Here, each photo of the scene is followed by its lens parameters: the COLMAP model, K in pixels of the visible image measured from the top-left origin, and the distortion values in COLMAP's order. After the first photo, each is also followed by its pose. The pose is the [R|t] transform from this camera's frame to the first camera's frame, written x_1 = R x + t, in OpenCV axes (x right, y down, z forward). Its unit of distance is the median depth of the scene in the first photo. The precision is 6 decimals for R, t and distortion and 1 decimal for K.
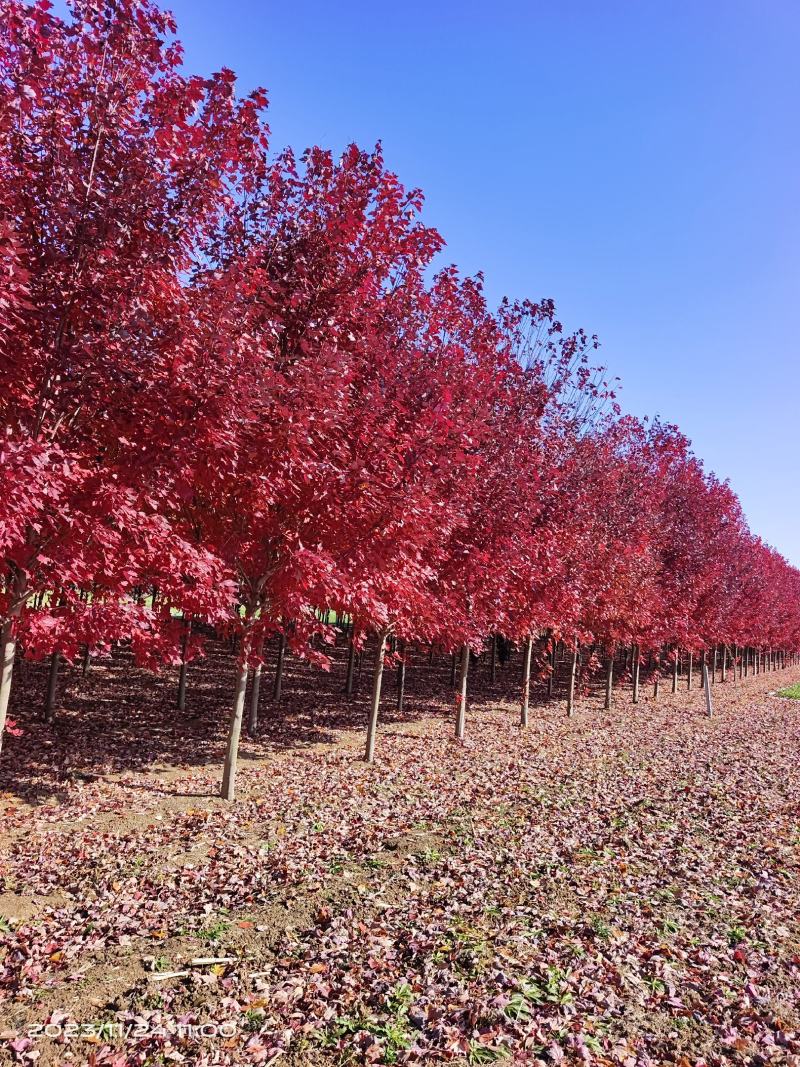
lens RADIAL K [[756.7, 0, 308.5], [0, 756.7, 517.2], [0, 0, 1]] dist [0.008743, 0.010042]
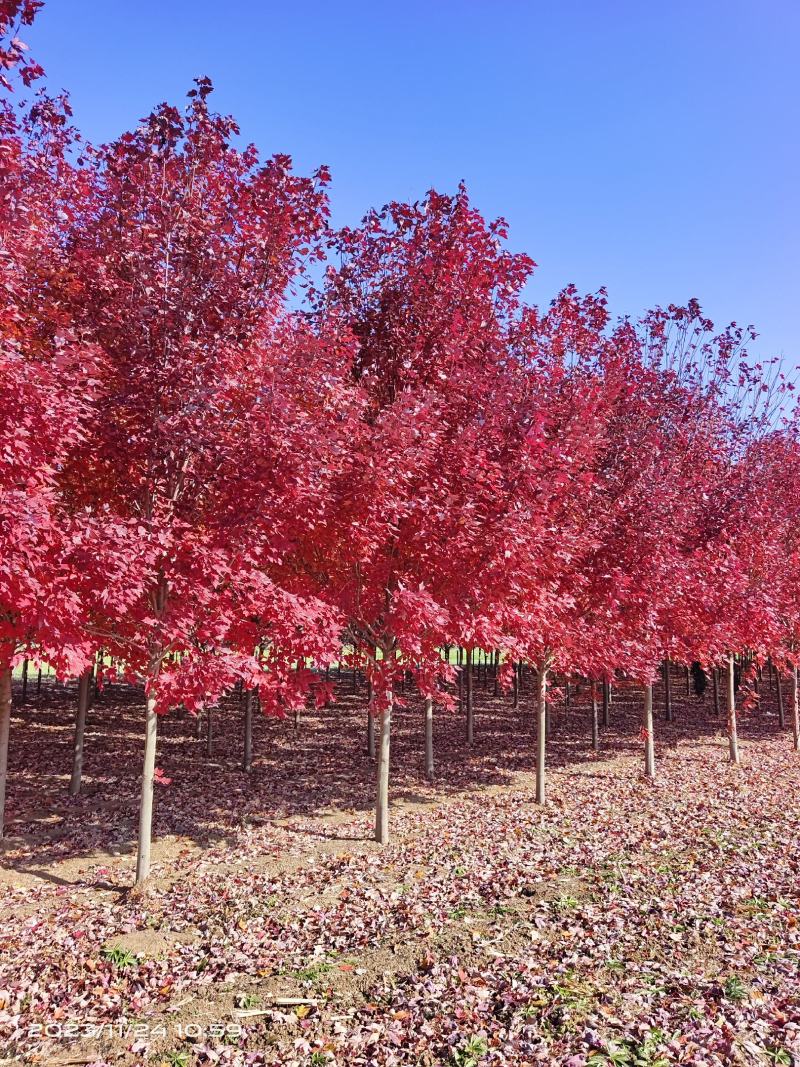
lens RADIAL K [[740.4, 0, 441.7], [0, 740.4, 534.1], [0, 0, 1]] dist [0.030793, -0.031650]
pose [[0.955307, -0.115059, -0.272305, 0.330523], [0.102276, 0.992901, -0.060730, 0.035013], [0.277359, 0.030166, 0.960293, 0.061448]]
